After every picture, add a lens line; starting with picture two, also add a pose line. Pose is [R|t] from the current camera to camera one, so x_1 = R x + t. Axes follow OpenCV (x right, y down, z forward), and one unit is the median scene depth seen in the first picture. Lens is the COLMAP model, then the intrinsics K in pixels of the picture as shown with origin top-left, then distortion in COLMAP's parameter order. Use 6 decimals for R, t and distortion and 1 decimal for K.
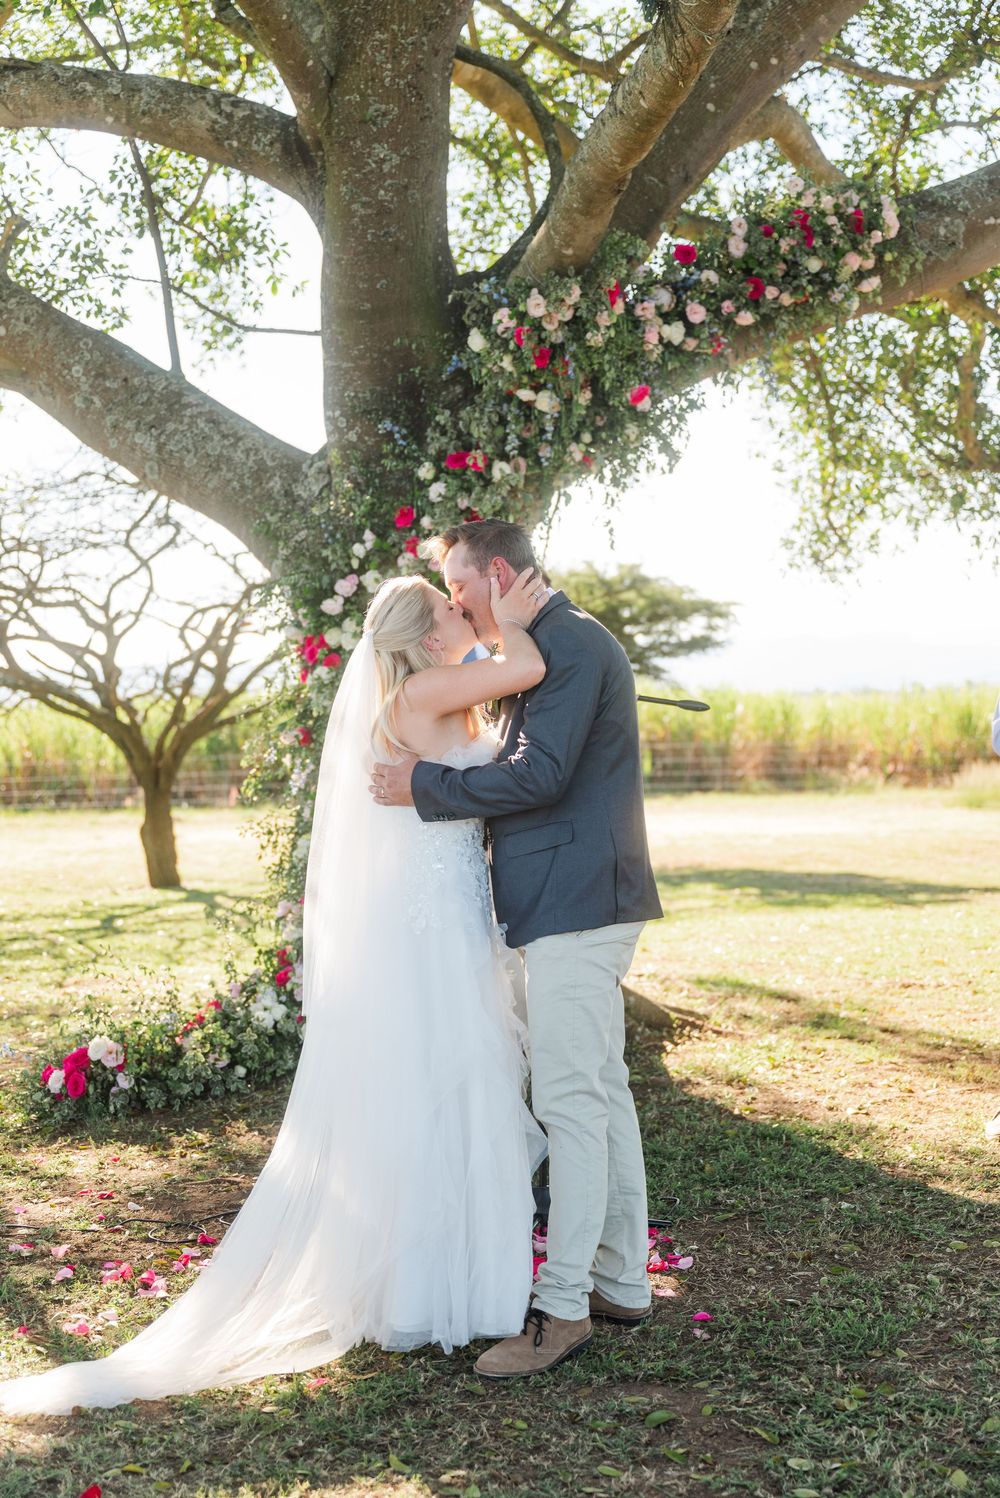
lens RADIAL K [[2156.0, 0, 488.6], [0, 2156.0, 764.9], [0, 0, 1]] dist [-0.006749, 0.000000]
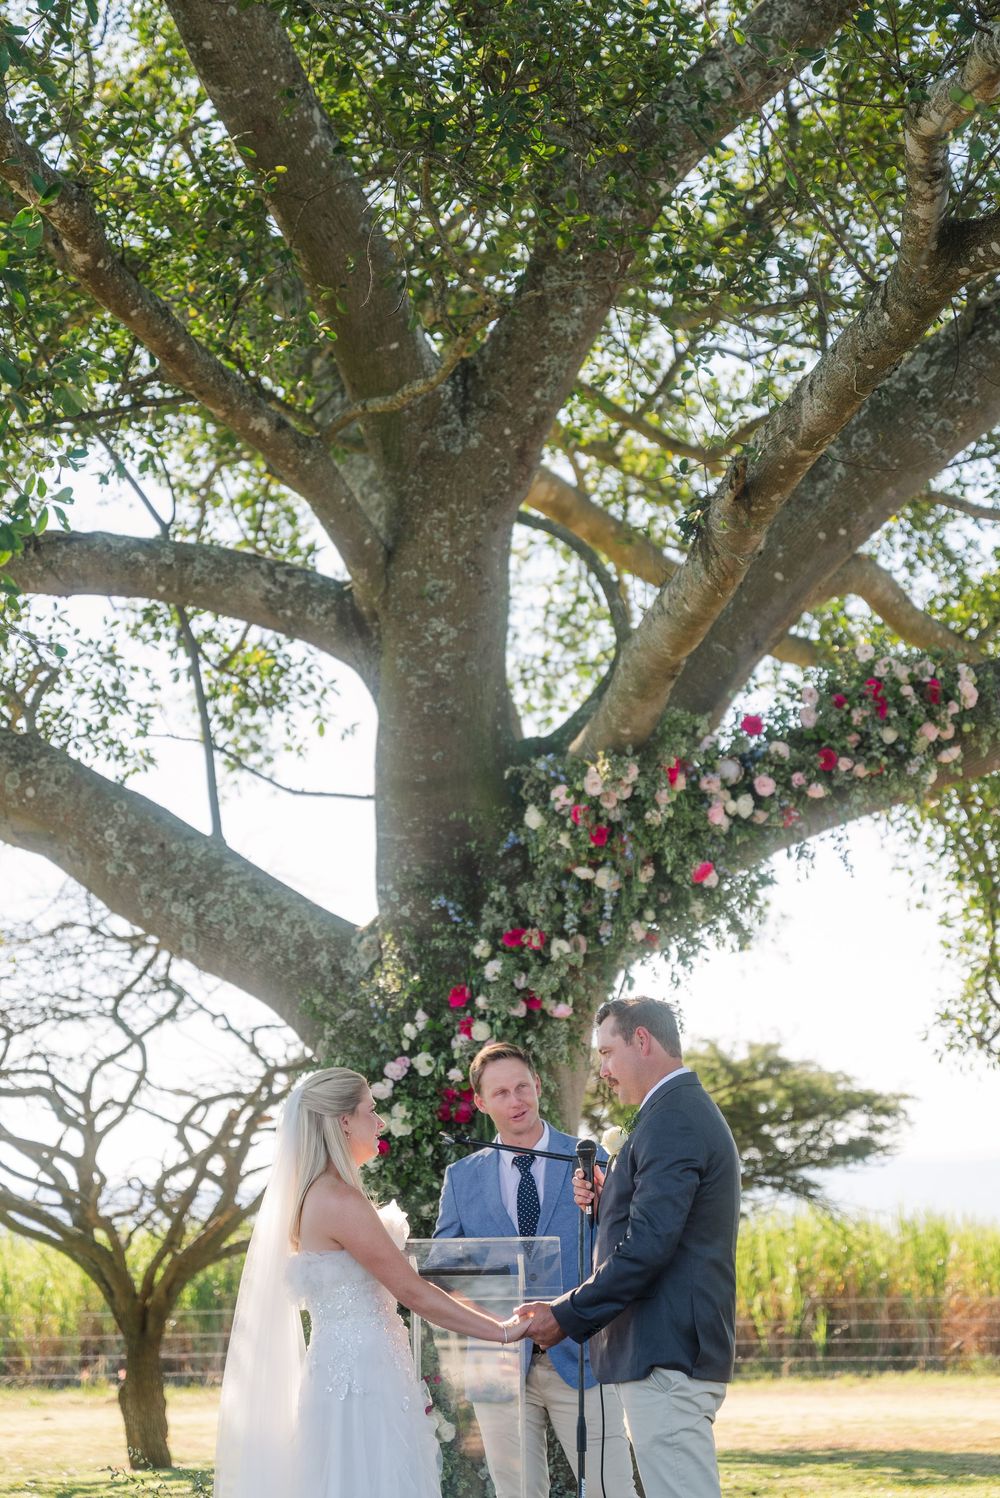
lens RADIAL K [[2942.7, 0, 494.1], [0, 2942.7, 747.4], [0, 0, 1]] dist [0.042587, 0.000000]
pose [[0.999453, 0.002316, -0.032985, 0.018495], [-0.008580, 0.981542, -0.191053, 0.024221], [0.031934, 0.191232, 0.981025, -0.283724]]
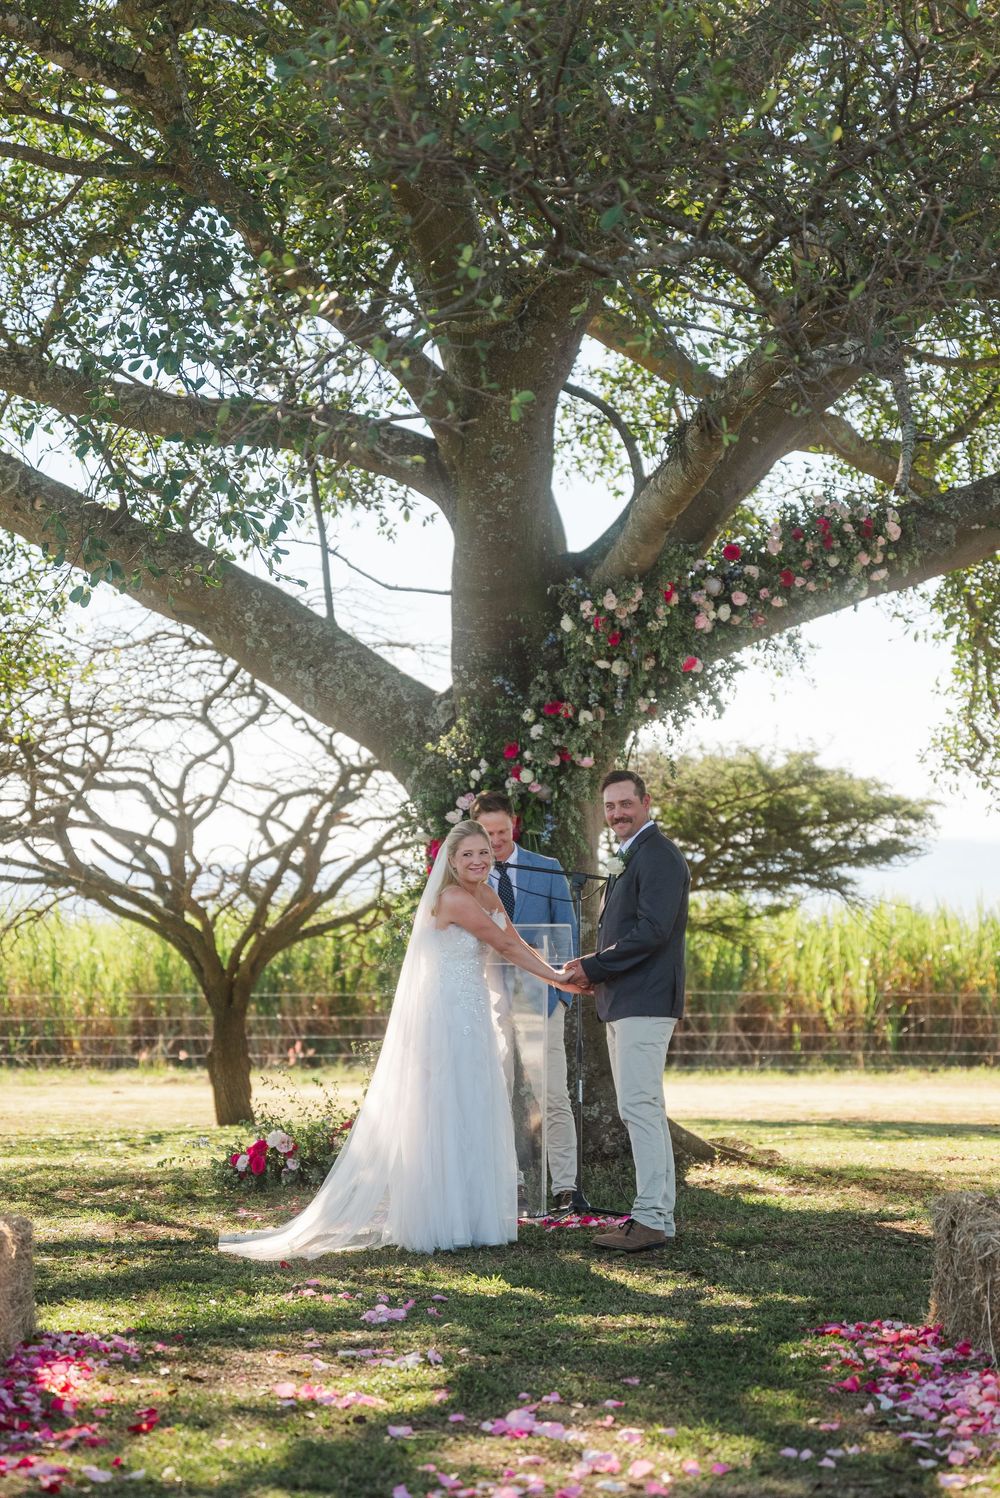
lens RADIAL K [[2942.7, 0, 505.7], [0, 2942.7, 753.8], [0, 0, 1]] dist [0.042587, 0.000000]
pose [[0.998503, 0.021936, -0.050107, 0.045114], [-0.026153, 0.996027, -0.085125, 0.037528], [0.048040, 0.086308, 0.995110, -0.742559]]
